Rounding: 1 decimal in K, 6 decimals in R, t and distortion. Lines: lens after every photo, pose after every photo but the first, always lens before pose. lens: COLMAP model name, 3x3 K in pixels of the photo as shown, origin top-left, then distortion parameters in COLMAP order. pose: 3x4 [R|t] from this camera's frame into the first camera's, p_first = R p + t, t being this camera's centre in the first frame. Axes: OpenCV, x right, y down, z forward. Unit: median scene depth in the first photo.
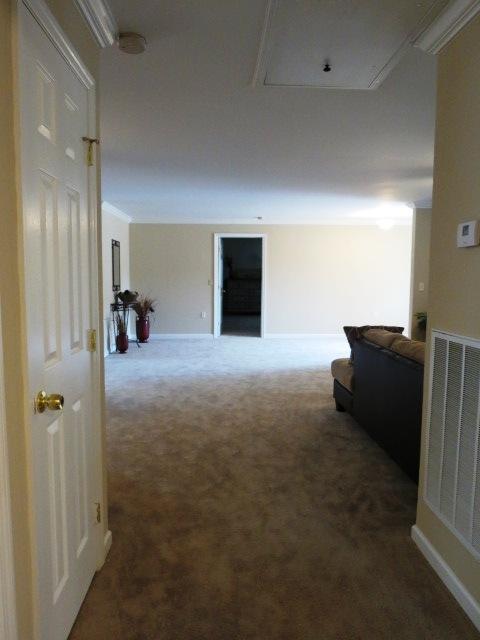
lens RADIAL K [[456.7, 0, 240.0], [0, 456.7, 320.0], [0, 0, 1]] dist [-0.017325, 0.002363]
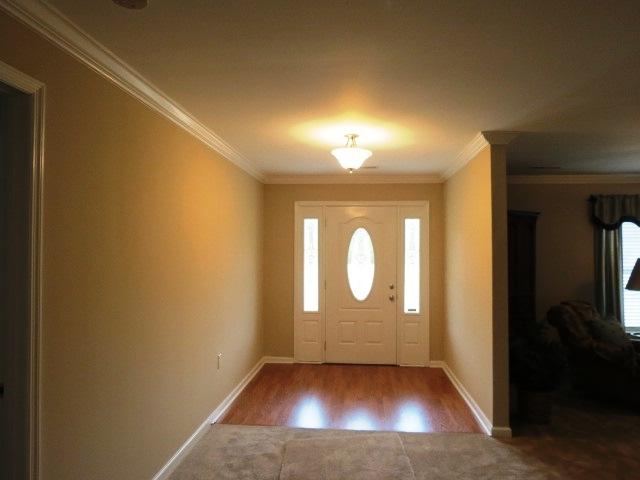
lens RADIAL K [[456.7, 0, 320.0], [0, 456.7, 240.0], [0, 0, 1]] dist [-0.017325, 0.002363]
pose [[0.129670, 0.016000, 0.991428, -0.119564], [0.100666, 0.994491, -0.029215, -0.107164], [-0.986434, 0.103591, 0.127345, 0.881983]]
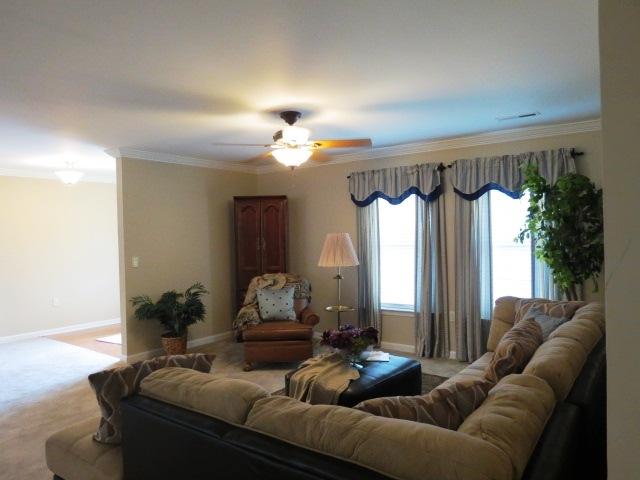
lens RADIAL K [[457.0, 0, 320.0], [0, 457.0, 240.0], [0, 0, 1]] dist [-0.060327, 0.001728]
pose [[0.638452, -0.029966, 0.769078, 0.018301], [0.108523, 0.992764, -0.051408, -0.028618], [-0.761972, 0.116284, 0.637084, 0.226507]]
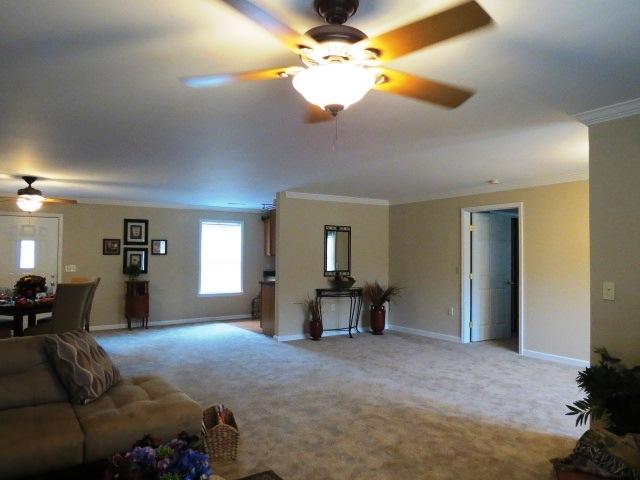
lens RADIAL K [[456.7, 0, 320.0], [0, 456.7, 240.0], [0, 0, 1]] dist [-0.017325, 0.002363]
pose [[0.524063, -0.030438, -0.851136, 0.490941], [-0.087005, 0.992219, -0.089055, -0.044442], [0.847224, 0.120723, 0.517337, 0.396468]]
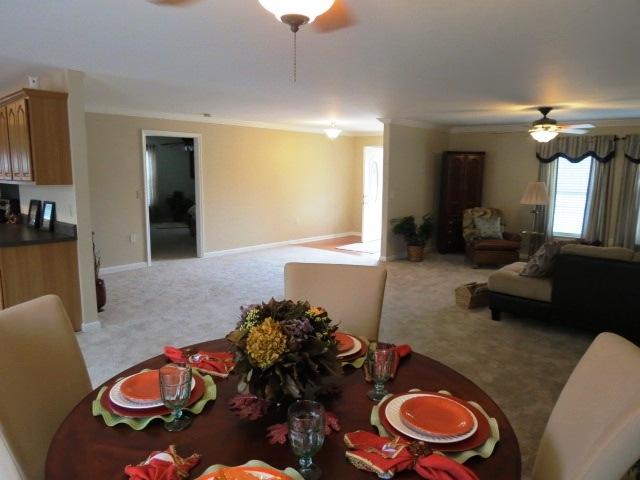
lens RADIAL K [[456.7, 0, 320.0], [0, 456.7, 240.0], [0, 0, 1]] dist [-0.017325, 0.002363]
pose [[0.706804, -0.103410, 0.699810, -0.398530], [0.063707, 0.994543, 0.082619, -0.051729], [-0.704535, -0.013812, 0.709535, 0.257460]]
